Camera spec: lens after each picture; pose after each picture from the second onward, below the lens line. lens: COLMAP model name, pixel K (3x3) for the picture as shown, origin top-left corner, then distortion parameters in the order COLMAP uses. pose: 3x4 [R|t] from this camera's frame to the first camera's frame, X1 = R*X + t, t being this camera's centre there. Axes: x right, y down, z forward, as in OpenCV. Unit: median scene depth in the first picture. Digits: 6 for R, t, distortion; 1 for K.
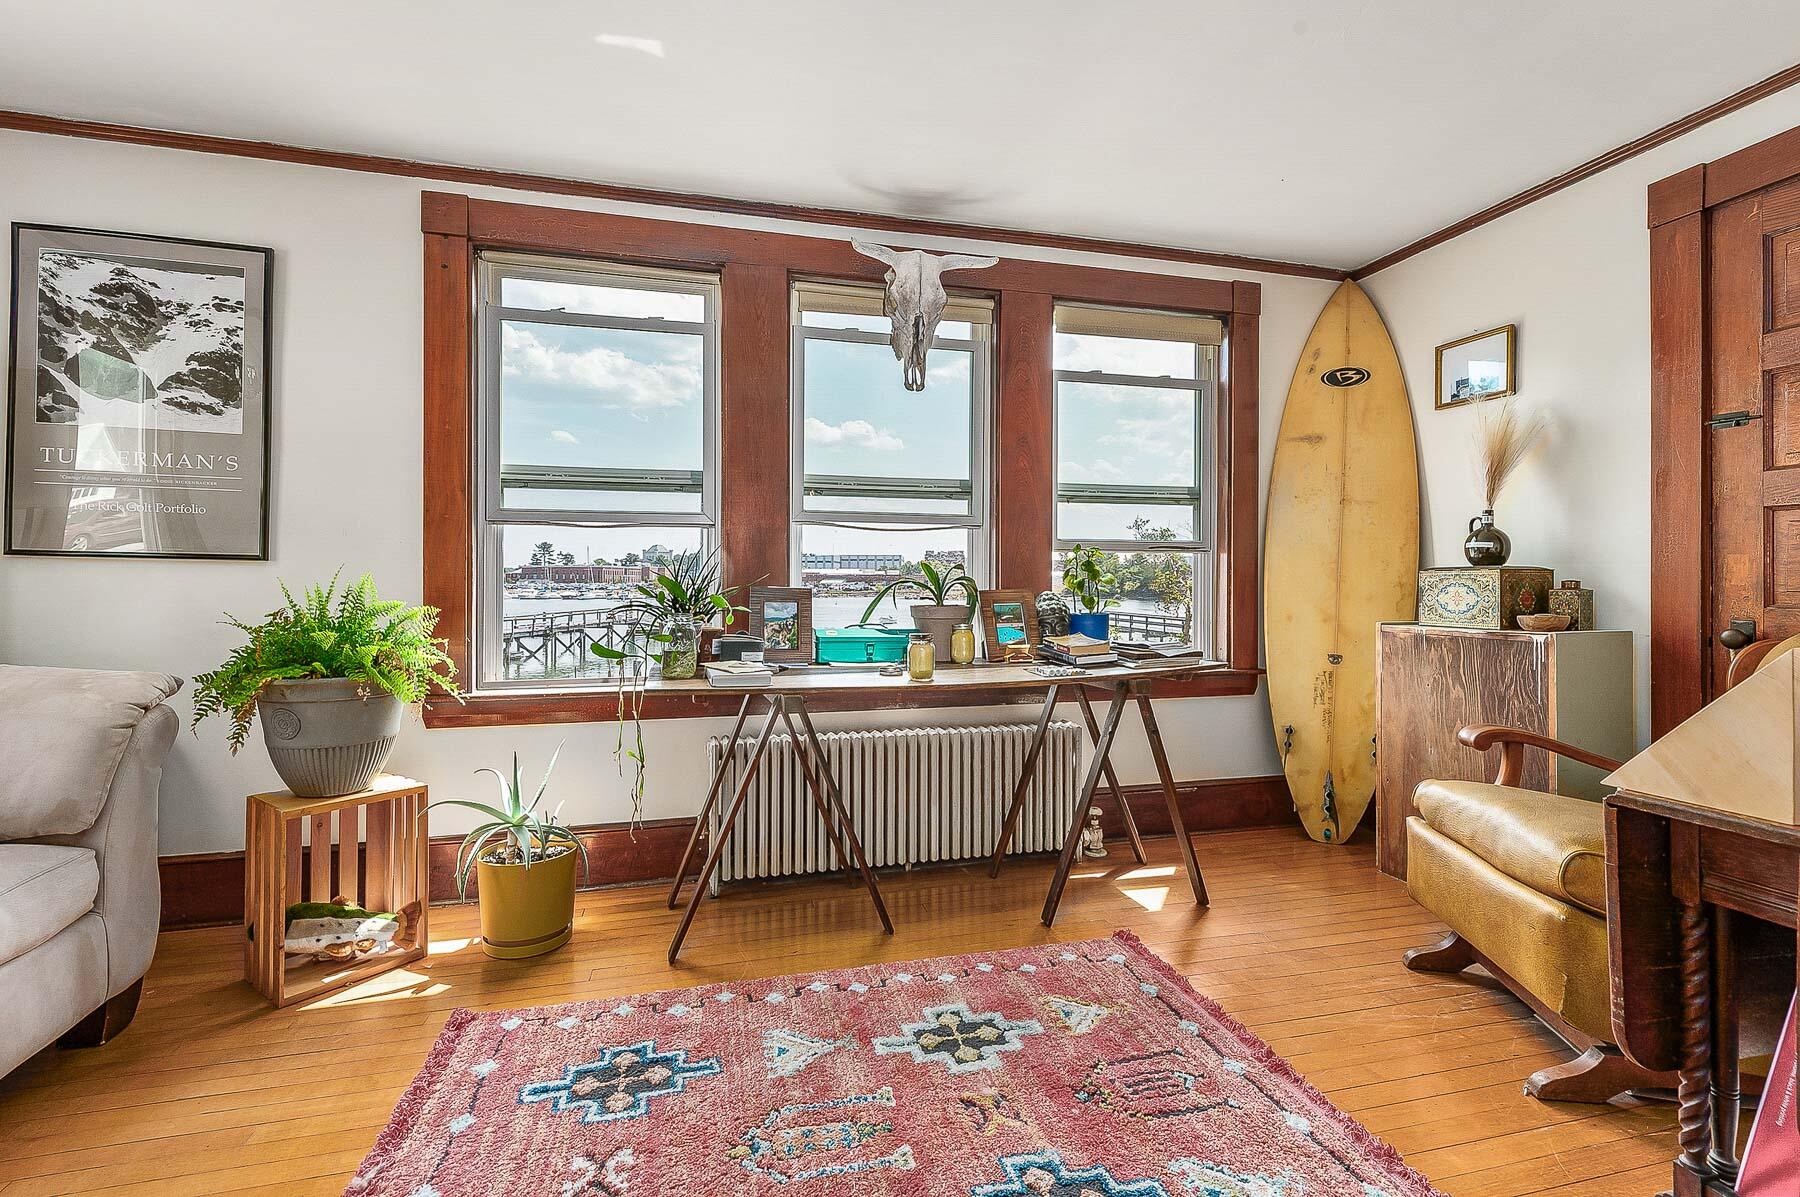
lens RADIAL K [[790.9, 0, 906.7], [0, 790.9, 580.5], [0, 0, 1]] dist [-0.003134, -0.000552]
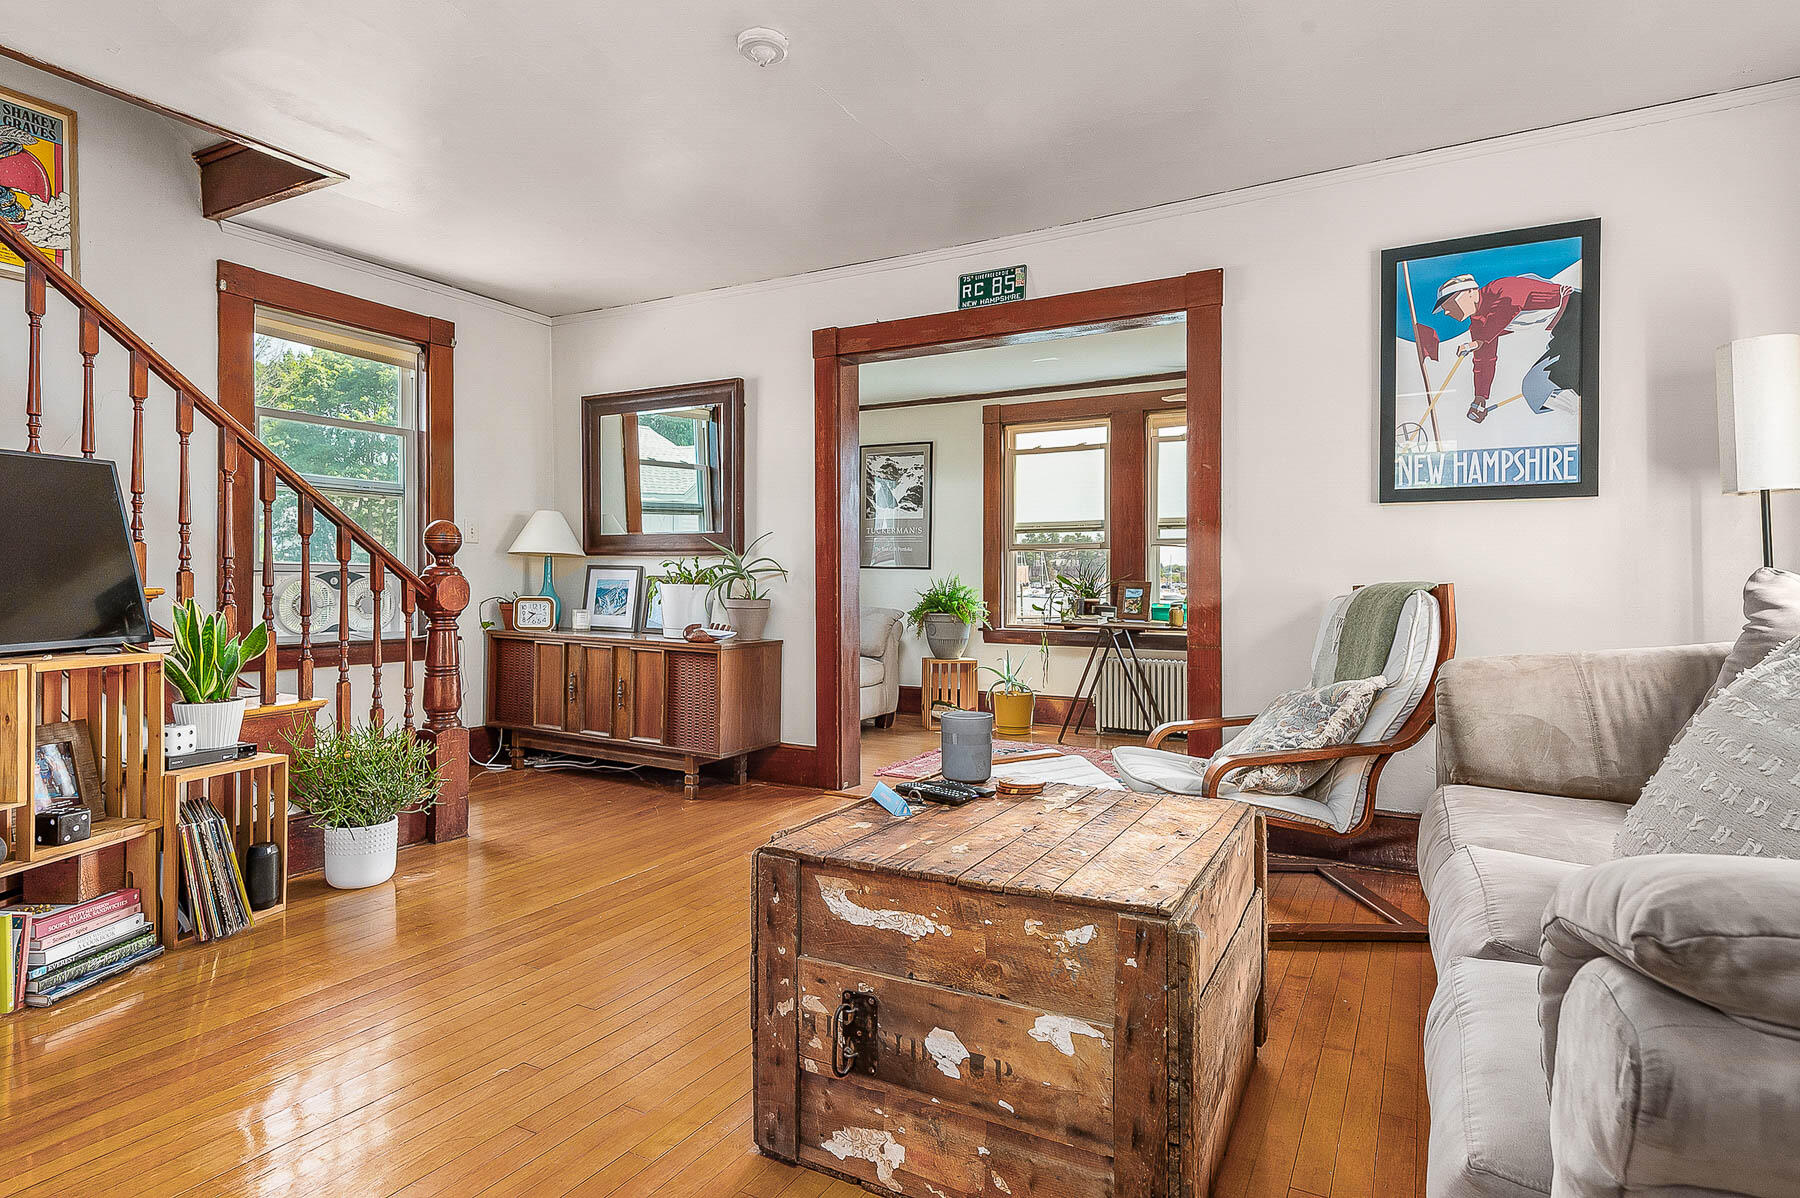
lens RADIAL K [[966.3, 0, 899.7], [0, 966.3, 588.8], [0, 0, 1]] dist [0.001012, 0.000031]
pose [[0.719925, 0.007822, -0.694008, 1.227325], [-0.004031, 0.999967, 0.007089, 0.015246], [0.694040, -0.002306, 0.719932, -1.251558]]
